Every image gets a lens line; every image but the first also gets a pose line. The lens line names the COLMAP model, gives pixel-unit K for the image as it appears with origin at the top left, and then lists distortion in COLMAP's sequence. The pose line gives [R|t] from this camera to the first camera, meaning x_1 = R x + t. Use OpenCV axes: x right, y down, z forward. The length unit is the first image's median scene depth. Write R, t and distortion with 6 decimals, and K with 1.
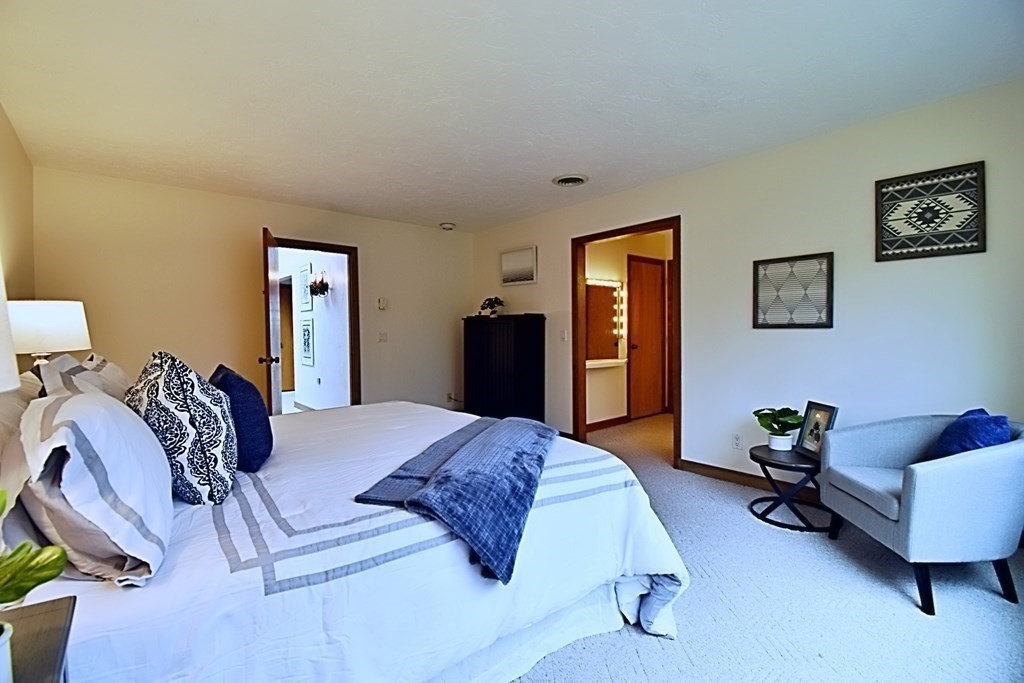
lens RADIAL K [[467.0, 0, 509.7], [0, 467.0, 340.9], [0, 0, 1]] dist [0.016199, -0.022272]
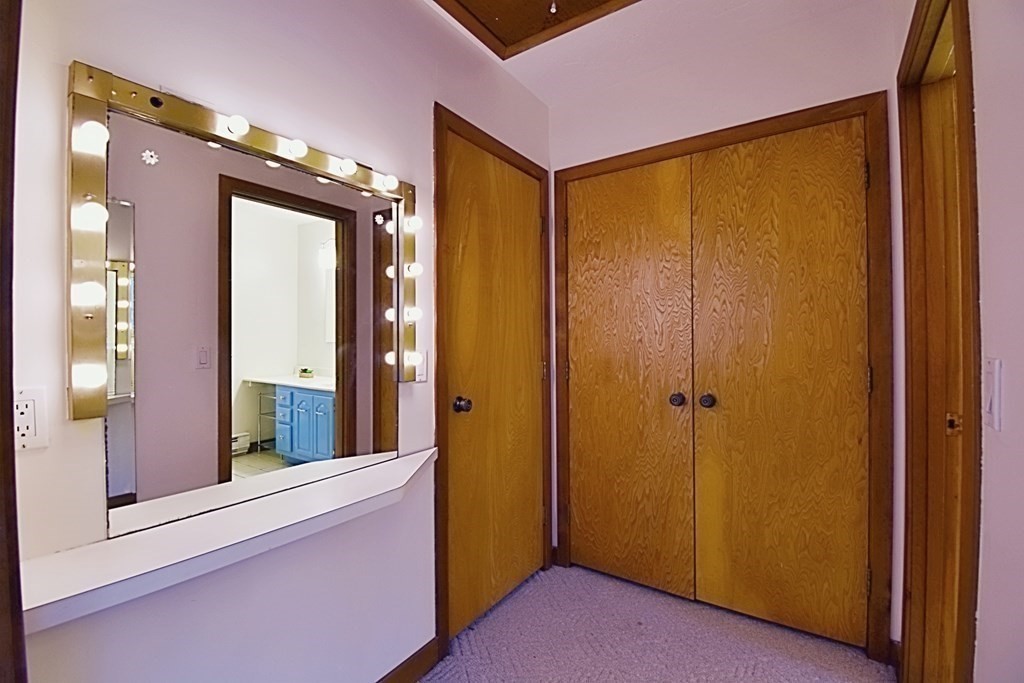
lens RADIAL K [[467.0, 0, 509.7], [0, 467.0, 340.9], [0, 0, 1]] dist [0.016199, -0.022272]
pose [[0.967153, 0.004398, 0.254158, 0.220859], [0.004755, 0.999362, -0.035388, -0.019688], [-0.254151, 0.035434, 0.966515, 0.695584]]
